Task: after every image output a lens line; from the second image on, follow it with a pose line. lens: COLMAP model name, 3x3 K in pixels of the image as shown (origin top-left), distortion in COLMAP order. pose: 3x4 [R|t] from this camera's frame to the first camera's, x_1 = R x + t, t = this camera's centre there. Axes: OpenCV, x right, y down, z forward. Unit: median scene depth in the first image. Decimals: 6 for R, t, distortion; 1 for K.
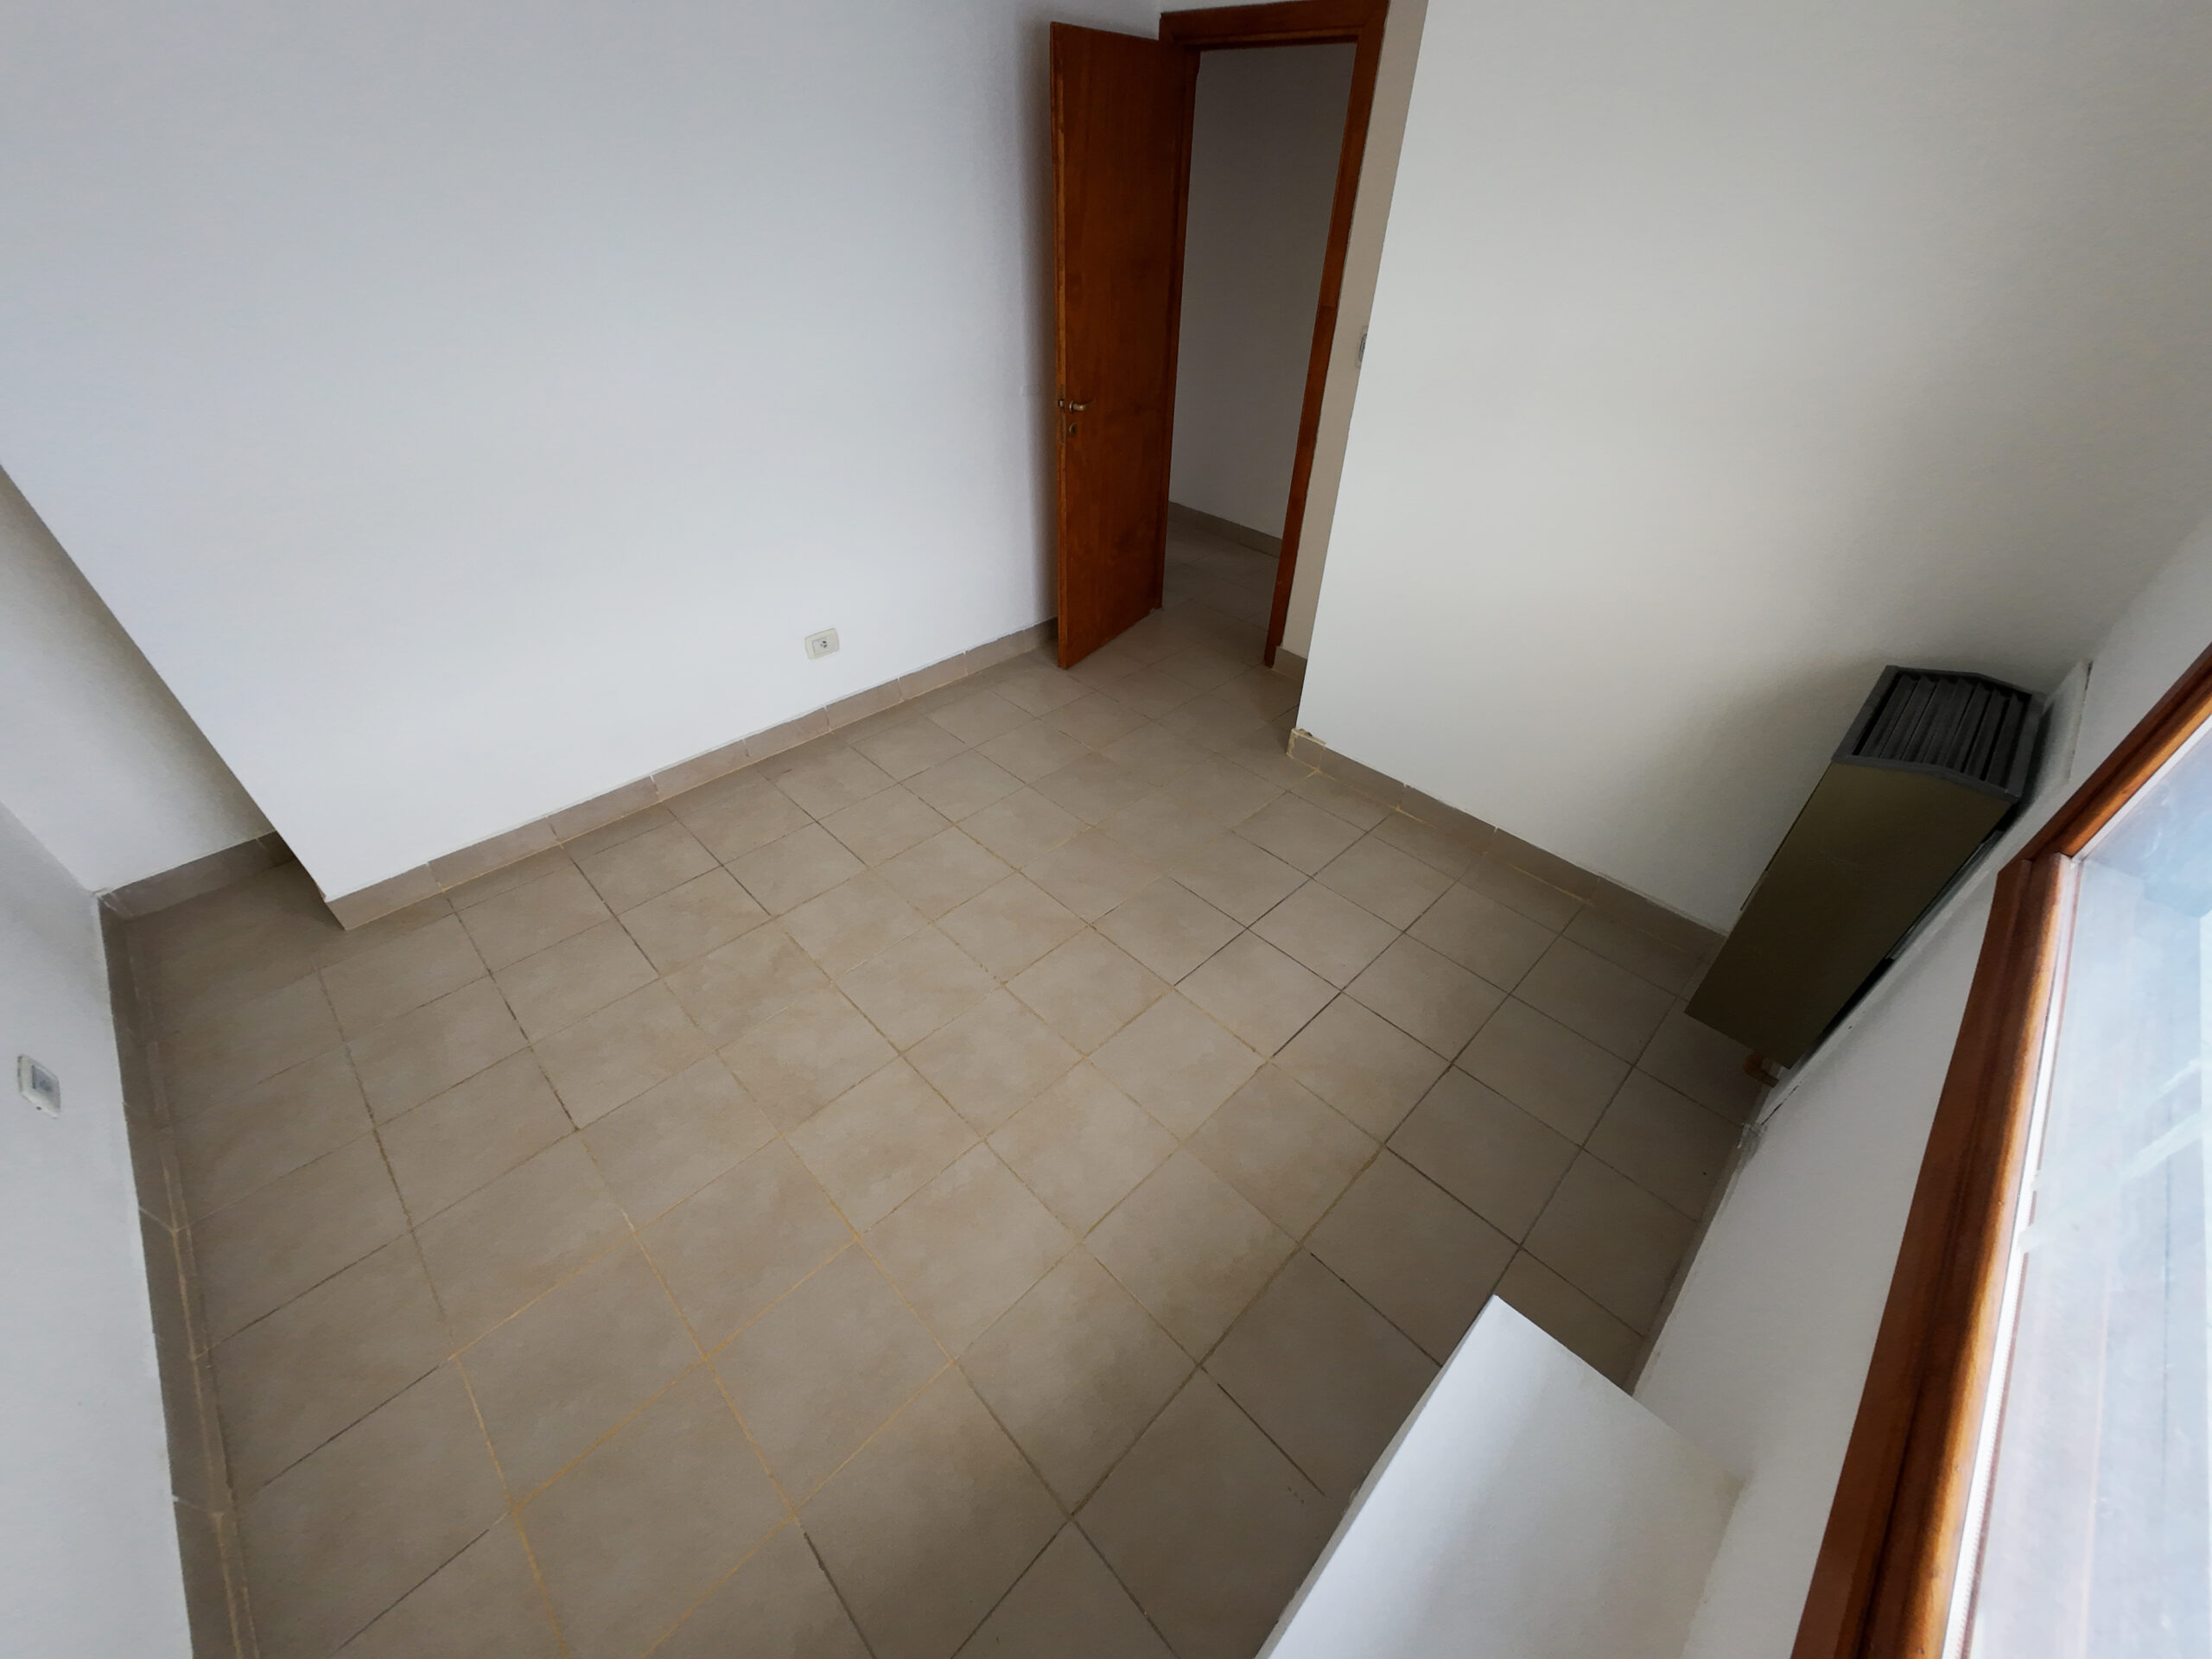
lens RADIAL K [[859.0, 0, 1105.7], [0, 859.0, 830.8], [0, 0, 1]] dist [0.000417, 0.000521]
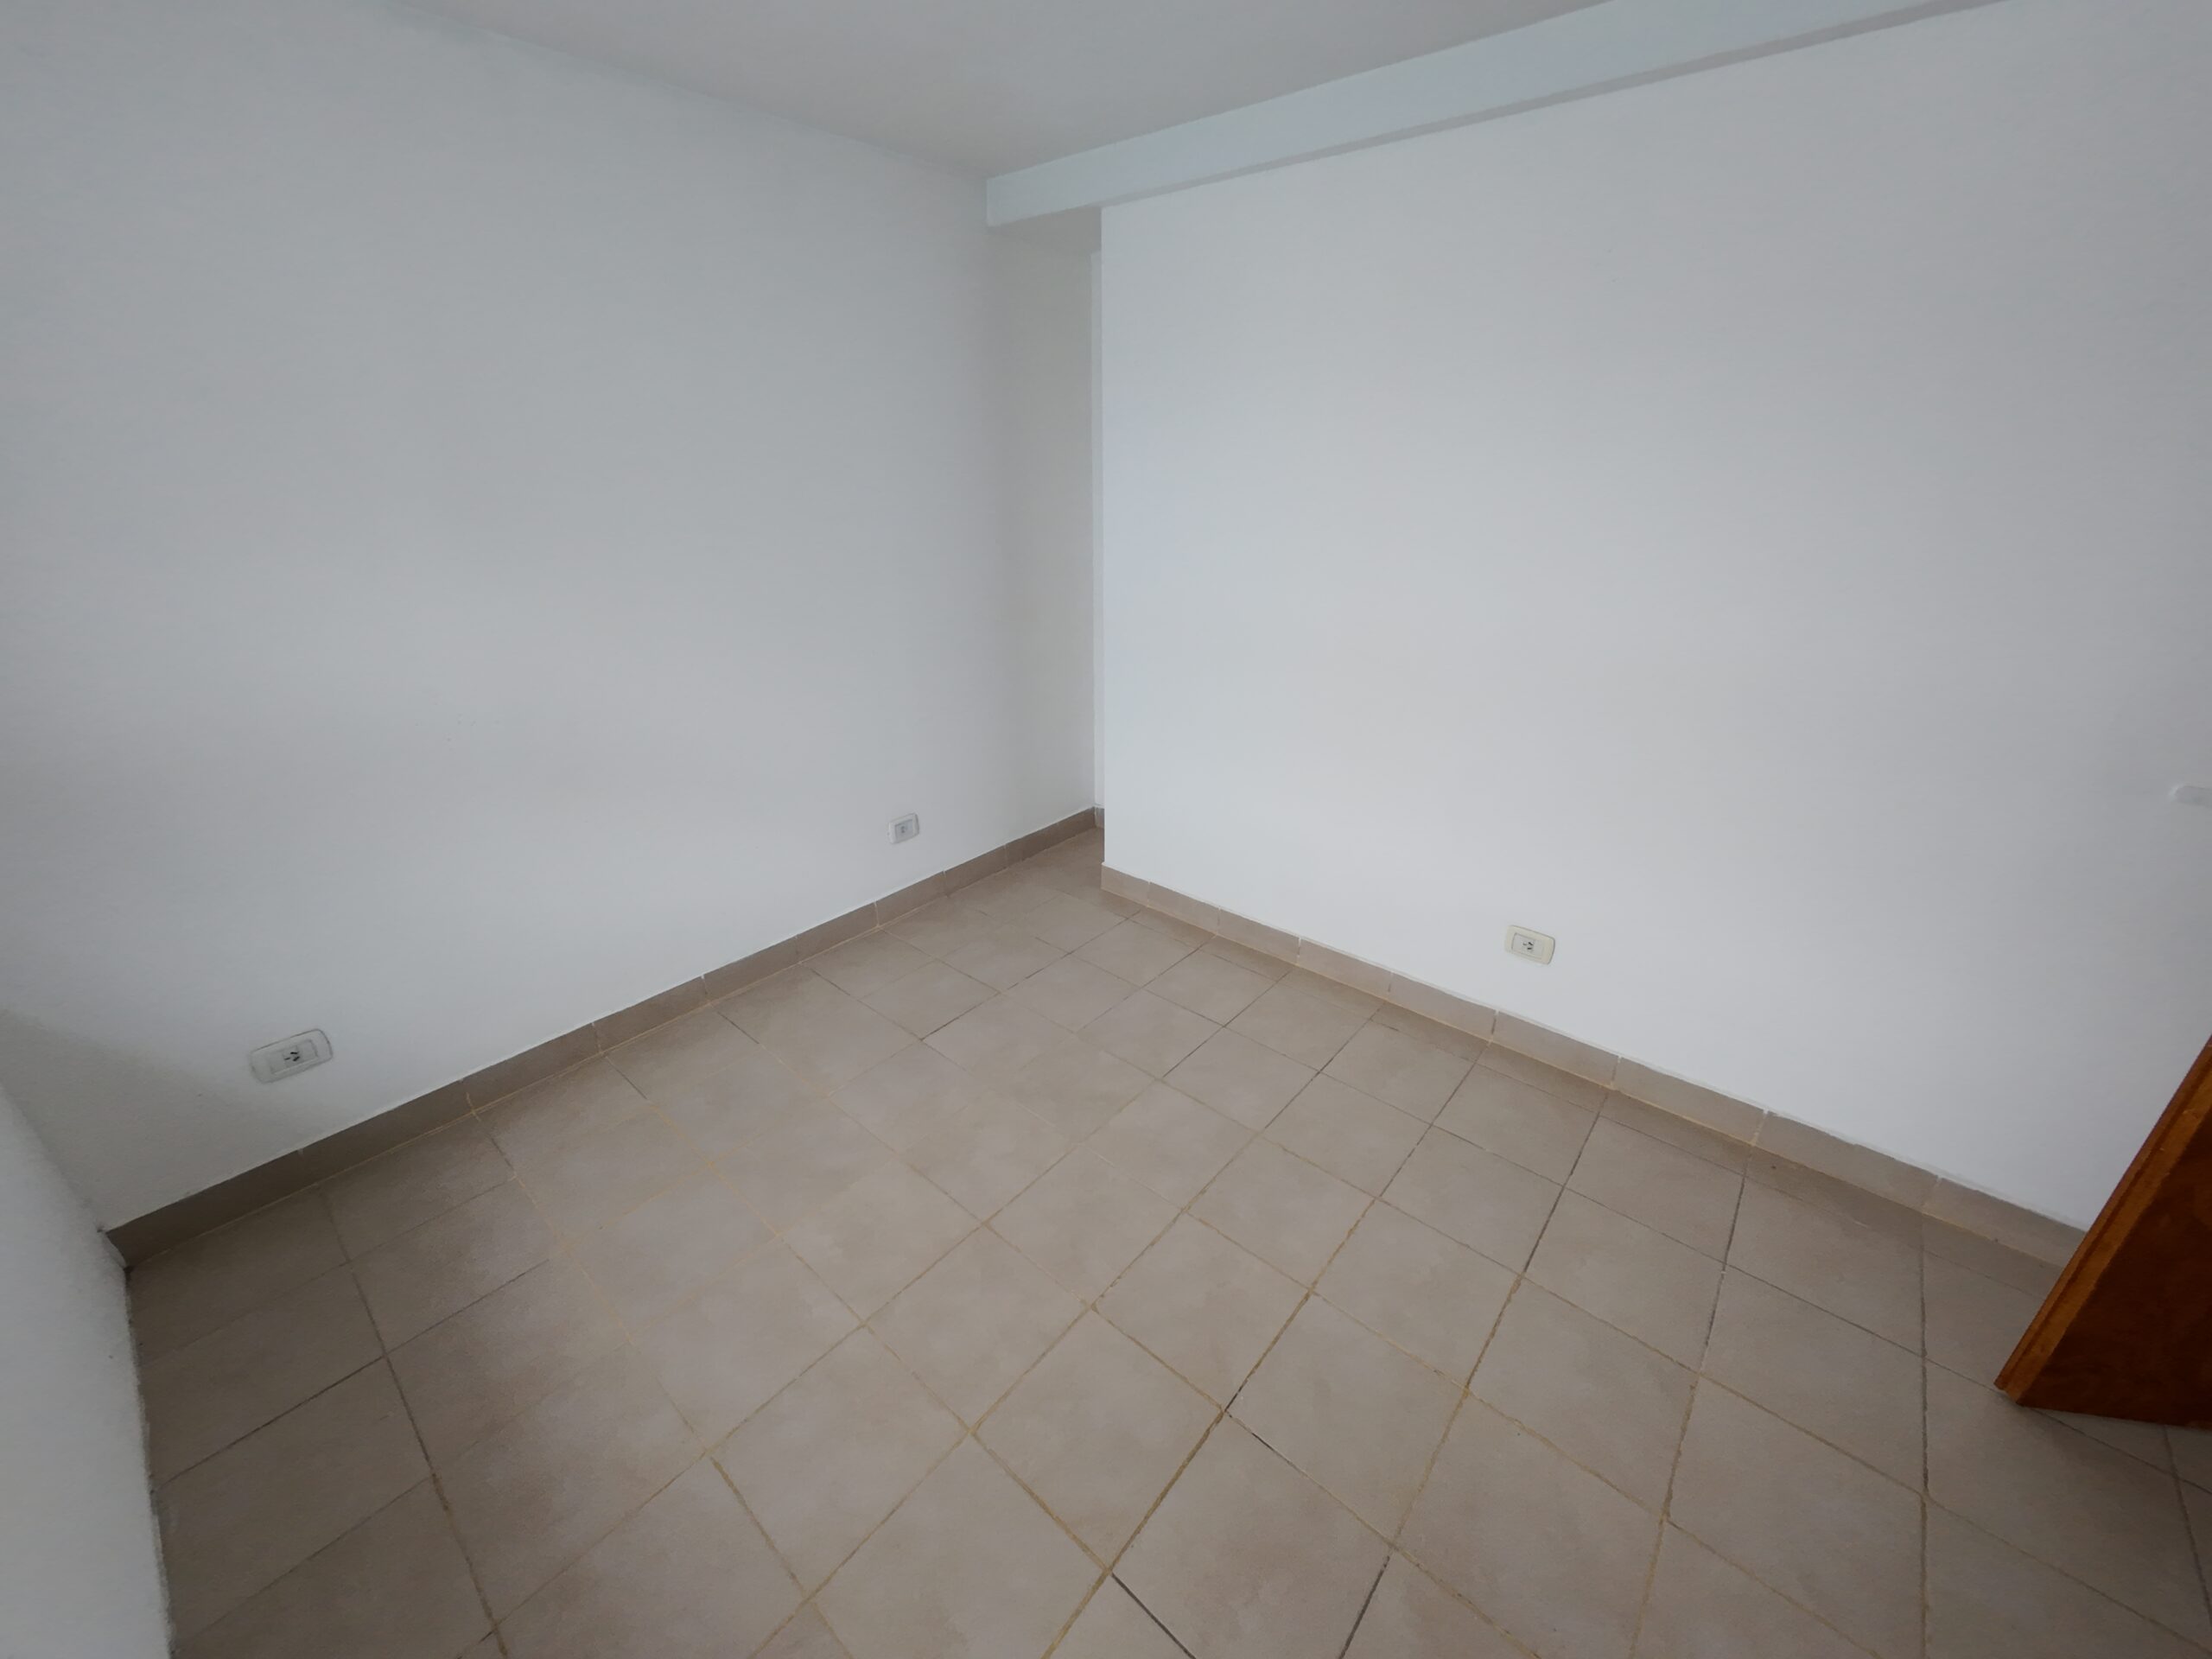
lens RADIAL K [[859.0, 0, 1108.9], [0, 859.0, 828.7], [0, 0, 1]] dist [0.000417, 0.000521]
pose [[0.083200, 0.377384, -0.922312, 0.366825], [-0.621807, 0.742906, 0.247884, -0.289857], [0.778739, 0.552876, 0.296470, 0.474653]]
